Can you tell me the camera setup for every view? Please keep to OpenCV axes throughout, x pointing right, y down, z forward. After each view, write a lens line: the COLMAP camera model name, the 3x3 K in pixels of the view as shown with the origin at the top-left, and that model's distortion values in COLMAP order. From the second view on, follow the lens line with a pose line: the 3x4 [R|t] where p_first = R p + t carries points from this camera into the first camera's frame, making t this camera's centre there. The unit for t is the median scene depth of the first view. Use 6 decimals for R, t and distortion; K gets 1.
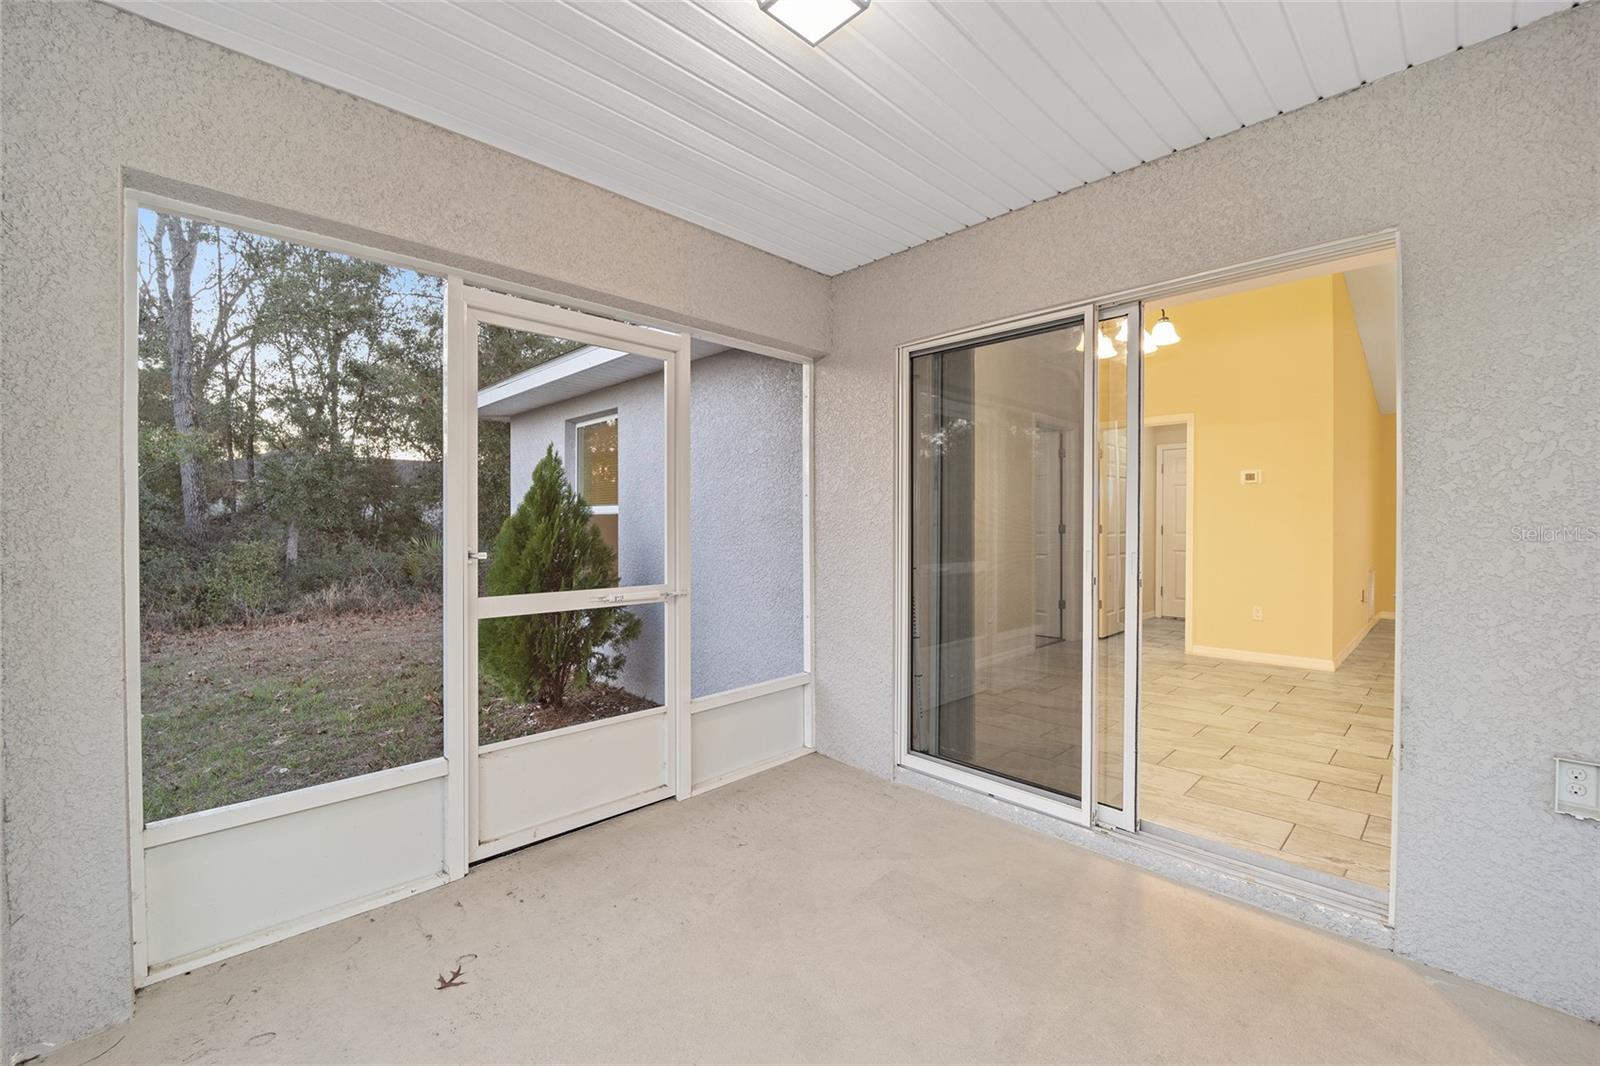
lens RADIAL K [[654.0, 0, 798.1], [0, 654.0, 517.8], [0, 0, 1]] dist [-0.018740, -0.000159]
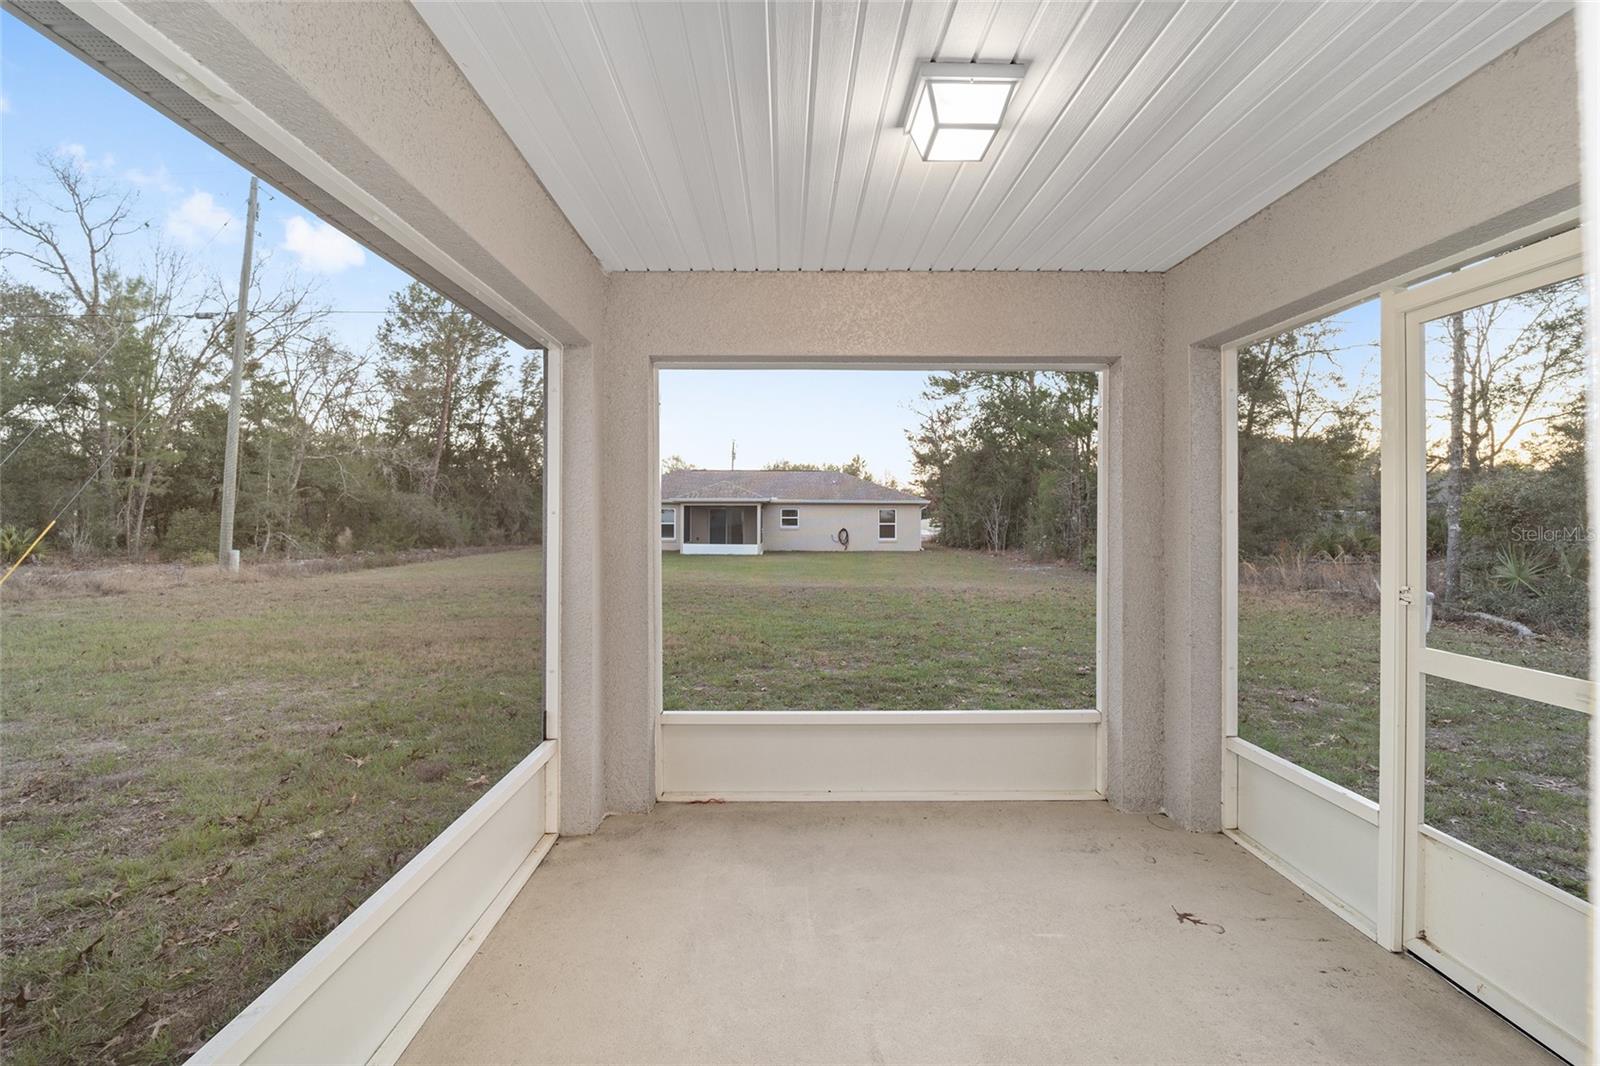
lens RADIAL K [[654.0, 0, 798.1], [0, 654.0, 517.8], [0, 0, 1]] dist [-0.018740, -0.000159]
pose [[-0.694008, -0.005795, -0.719944, 0.728325], [0.007314, 0.999859, -0.015099, -0.044690], [0.719930, -0.015745, -0.693868, 1.073271]]
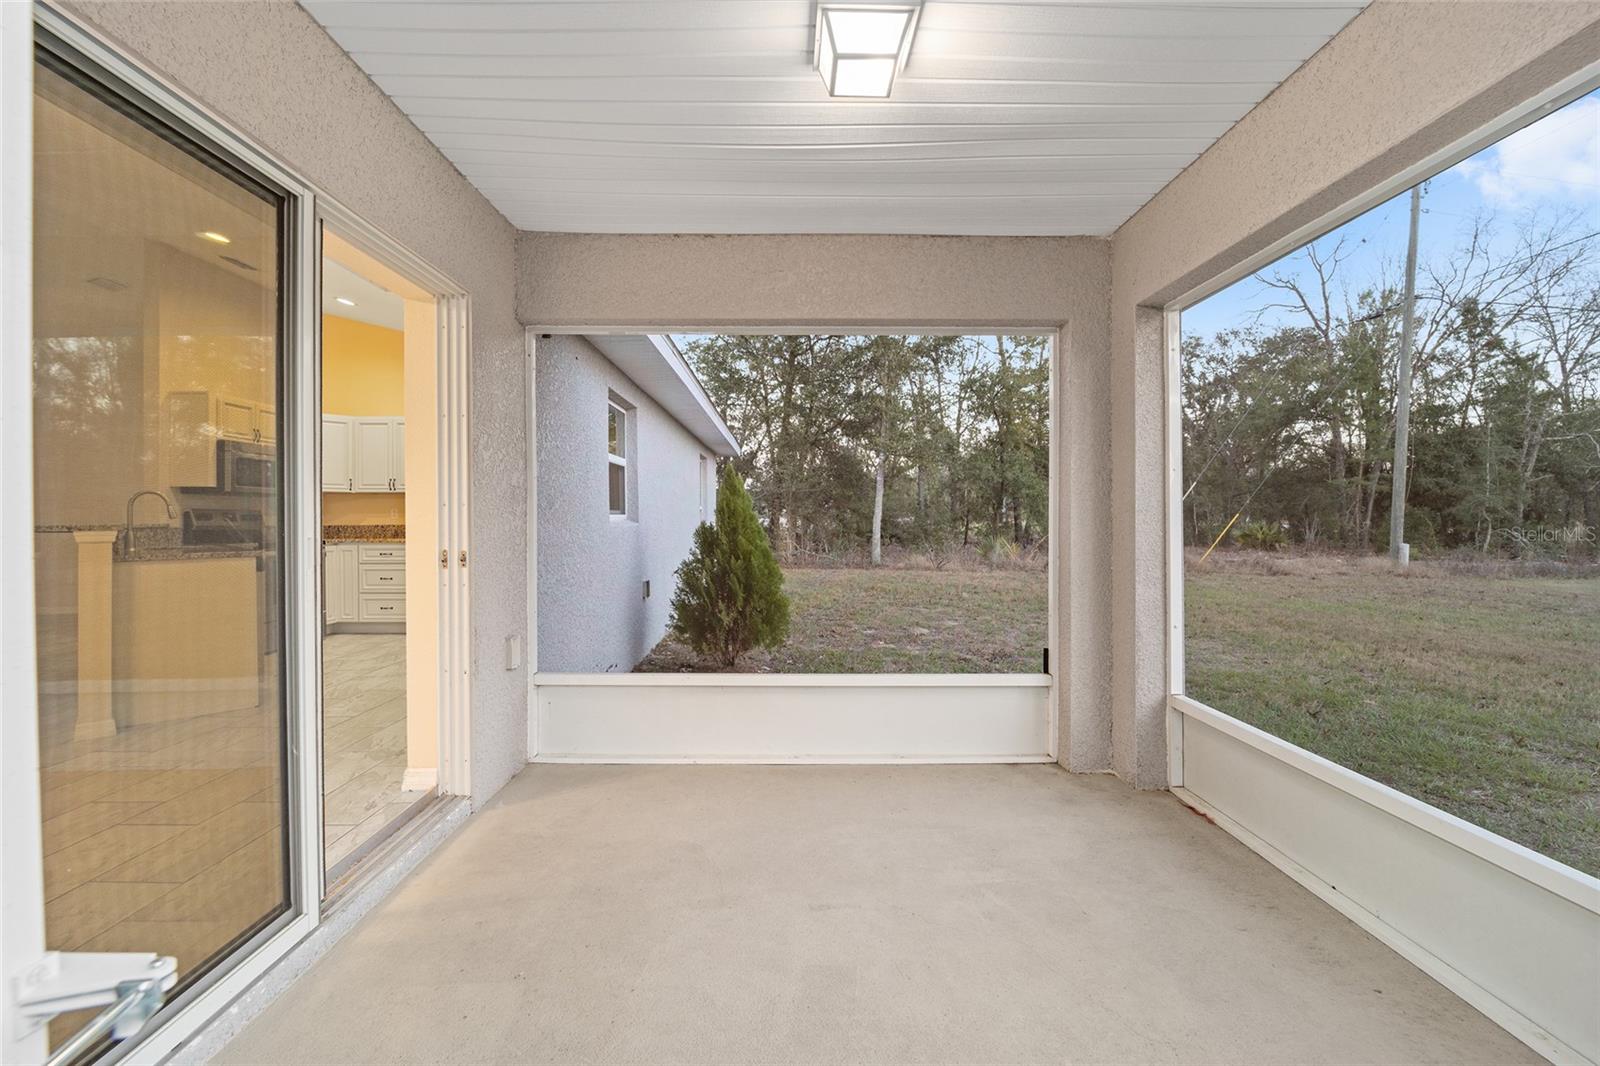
lens RADIAL K [[643.5, 0, 786.3], [0, 643.5, 520.8], [0, 0, 1]] dist [-0.022956, -0.000365]
pose [[-0.719348, 0.003176, 0.694643, -0.463035], [-0.004211, 0.999951, -0.008934, 0.036799], [-0.694637, -0.009352, -0.719300, 1.296102]]
